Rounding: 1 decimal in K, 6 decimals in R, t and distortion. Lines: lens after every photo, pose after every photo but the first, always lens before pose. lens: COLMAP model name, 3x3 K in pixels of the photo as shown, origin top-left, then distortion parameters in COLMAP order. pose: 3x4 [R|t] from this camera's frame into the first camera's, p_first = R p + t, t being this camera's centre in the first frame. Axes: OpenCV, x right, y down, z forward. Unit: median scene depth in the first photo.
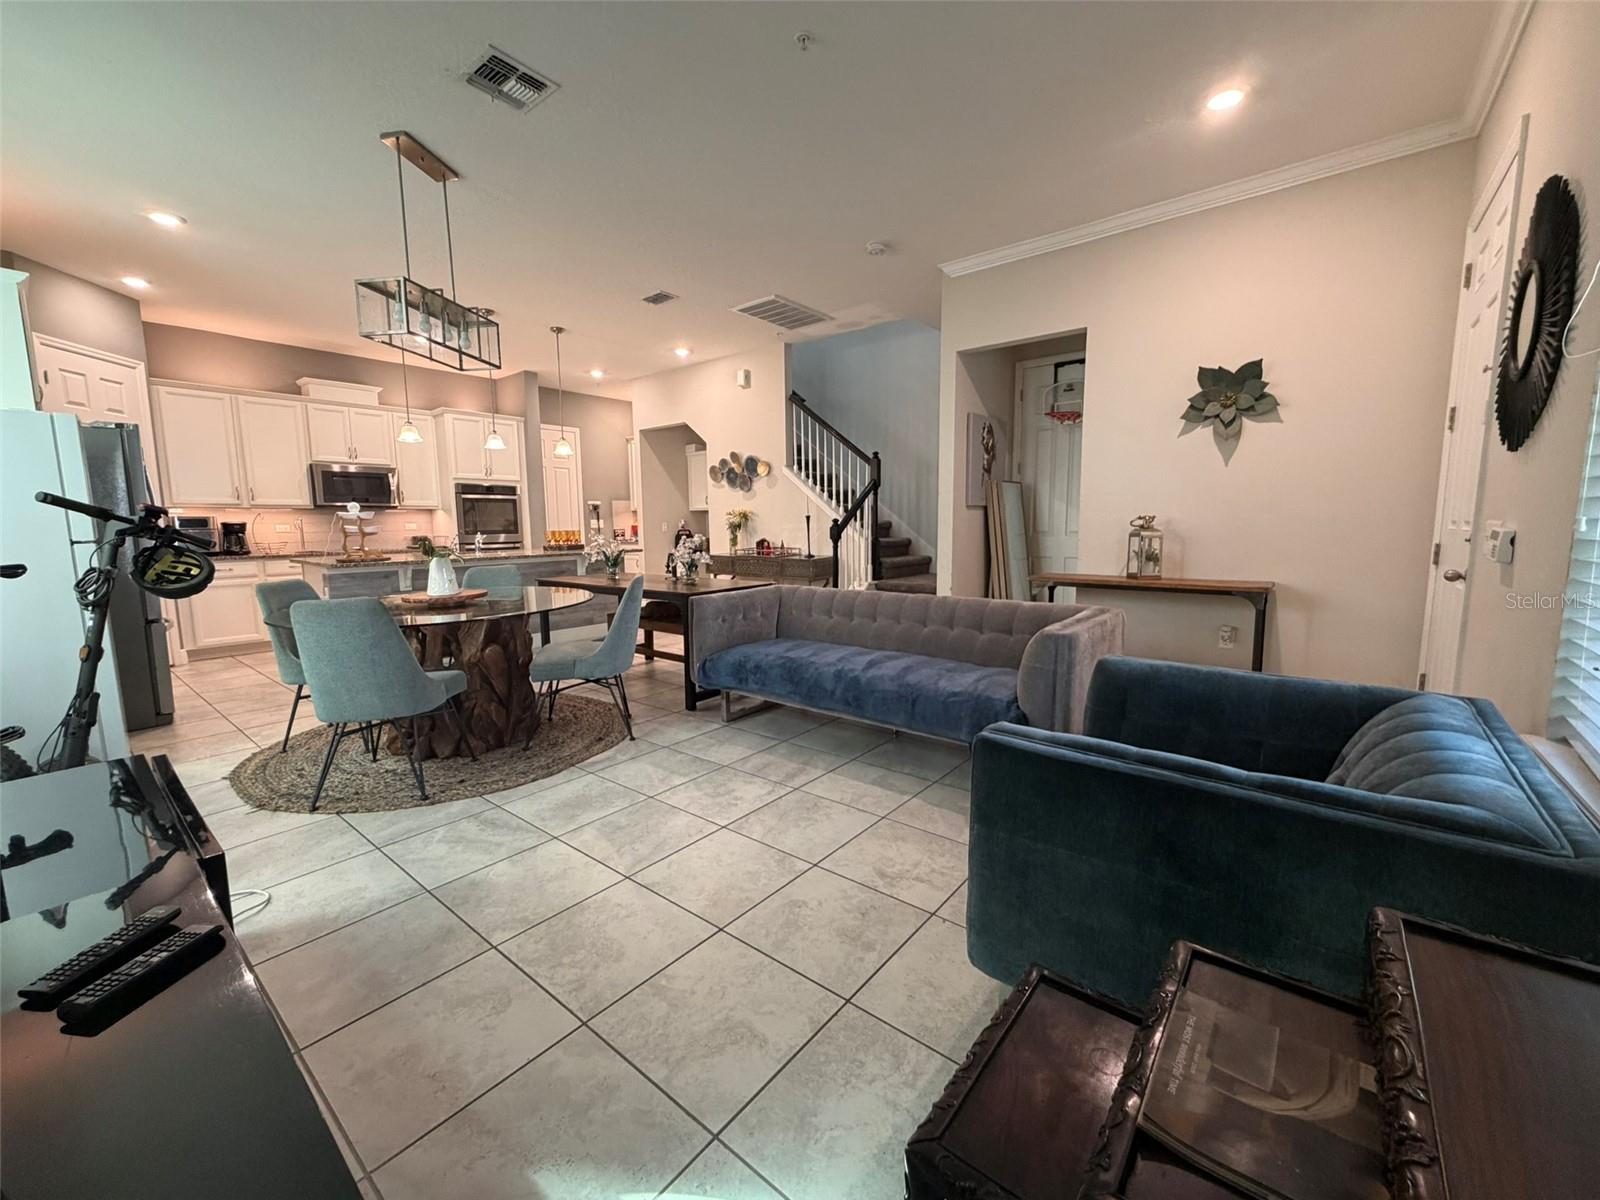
lens RADIAL K [[637.3, 0, 802.3], [0, 637.3, 596.5], [0, 0, 1]] dist [0.000138, -0.000244]
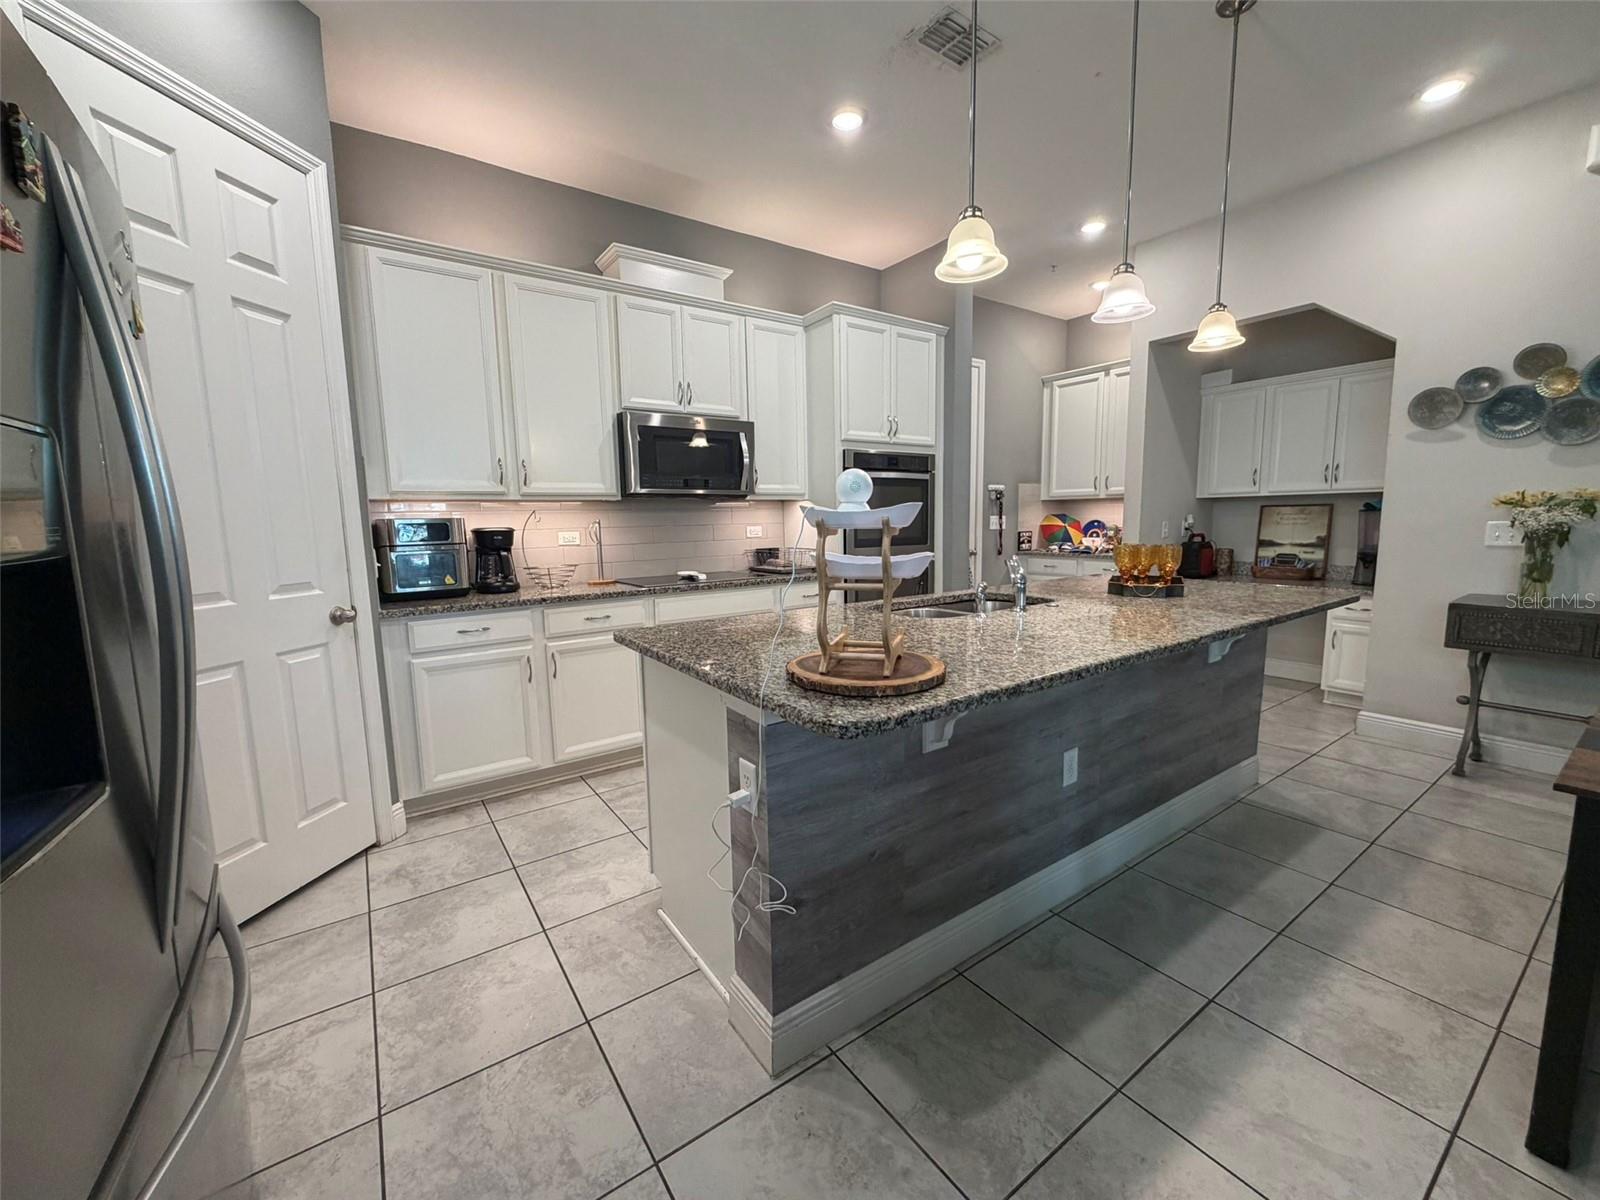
lens RADIAL K [[637.3, 0, 796.5], [0, 637.3, 598.5], [0, 0, 1]] dist [0.000138, -0.000244]
pose [[0.956765, 0.033722, -0.288901, -0.481991], [-0.028878, 0.999362, 0.021015, -0.073657], [0.289426, -0.011763, 0.957128, 0.548612]]
